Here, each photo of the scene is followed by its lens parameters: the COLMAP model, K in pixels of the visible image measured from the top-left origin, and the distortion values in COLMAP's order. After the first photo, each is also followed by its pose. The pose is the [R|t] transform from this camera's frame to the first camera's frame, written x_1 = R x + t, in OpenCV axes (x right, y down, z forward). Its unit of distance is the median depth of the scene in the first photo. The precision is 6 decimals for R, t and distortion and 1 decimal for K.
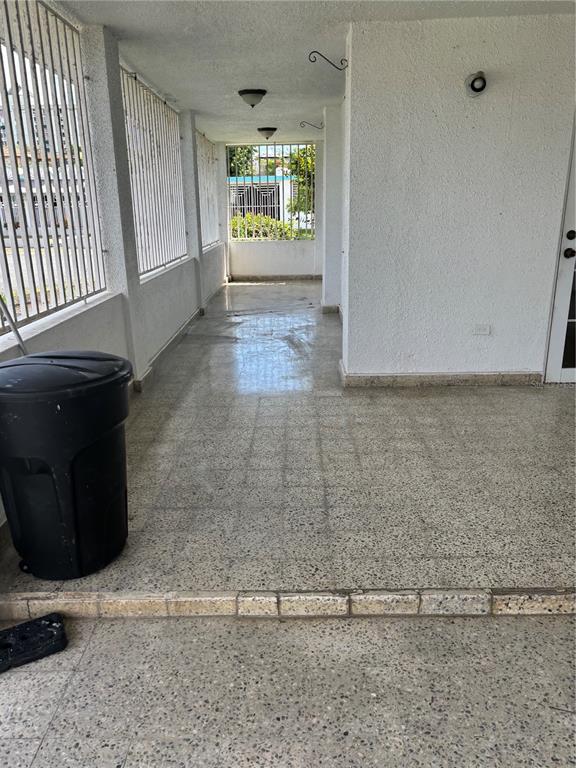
lens RADIAL K [[582.1, 0, 275.7], [0, 582.1, 383.9], [0, 0, 1]] dist [-0.003769, 0.000988]
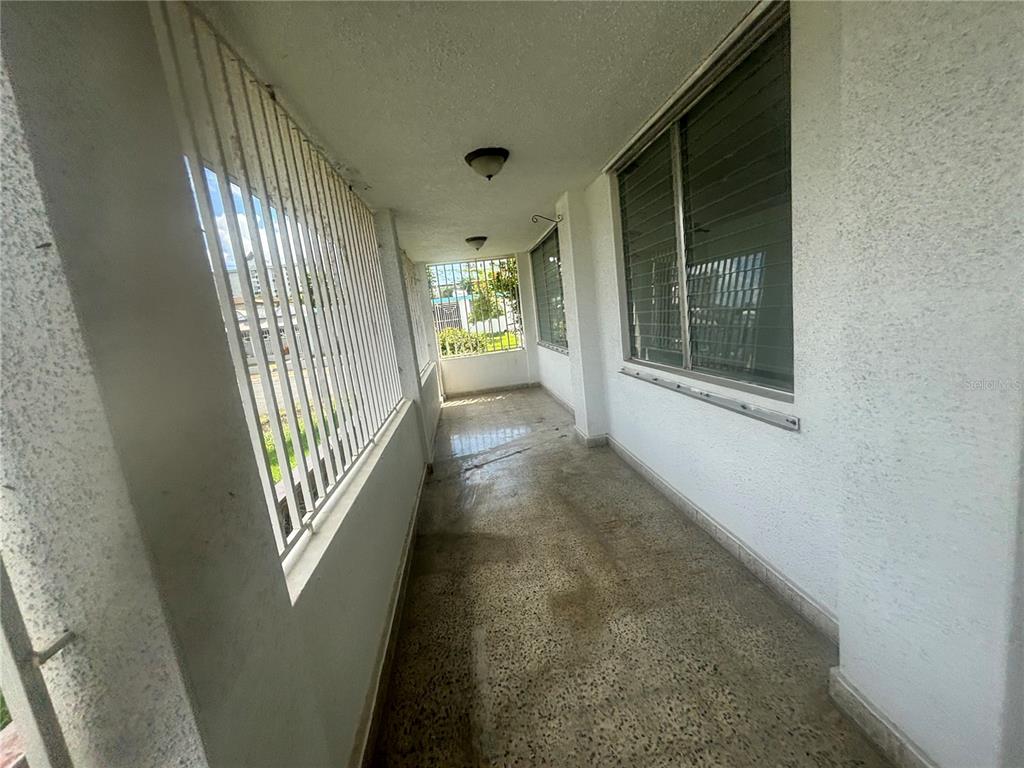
lens RADIAL K [[426.3, 0, 512.1], [0, 426.3, 380.1], [0, 0, 1]] dist [-0.000772, 0.000074]
pose [[0.985330, -0.120394, 0.120954, -0.066929], [0.136723, 0.981051, -0.137280, -0.128484], [-0.102134, 0.151803, 0.983120, 0.384598]]
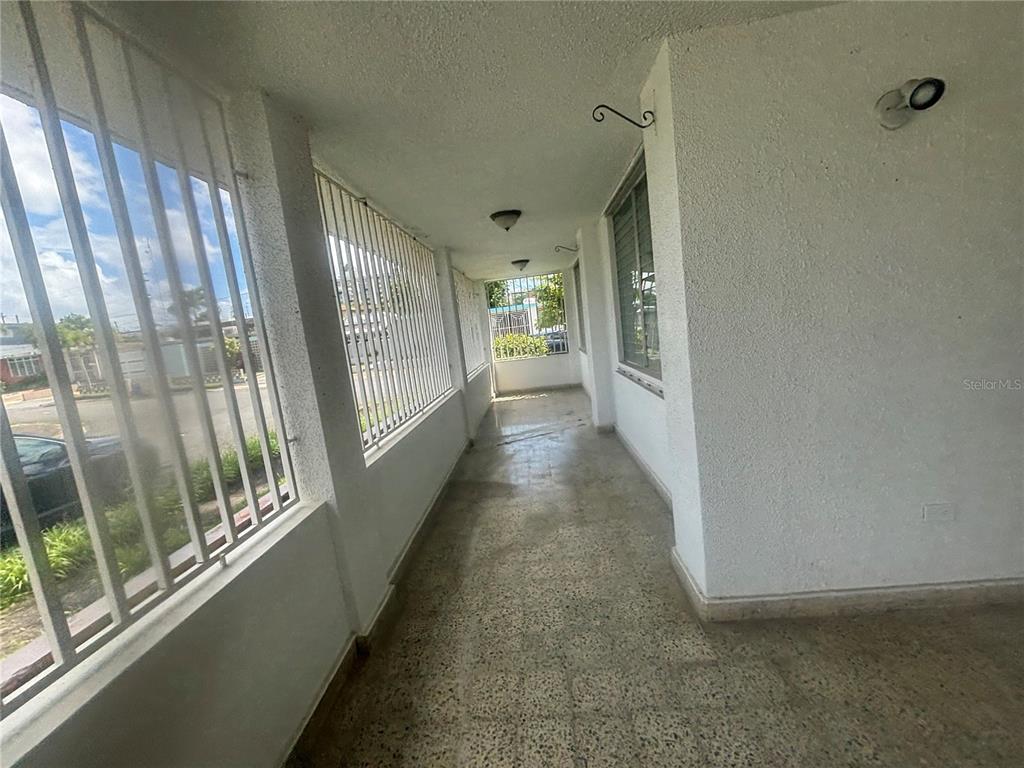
lens RADIAL K [[415.4, 0, 507.5], [0, 415.4, 380.9], [0, 0, 1]] dist [0.000898, 0.000091]
pose [[0.994232, -0.093634, -0.052298, -0.018984], [0.083833, 0.982630, -0.165563, -0.093343], [0.066892, 0.160224, 0.984812, 0.271134]]
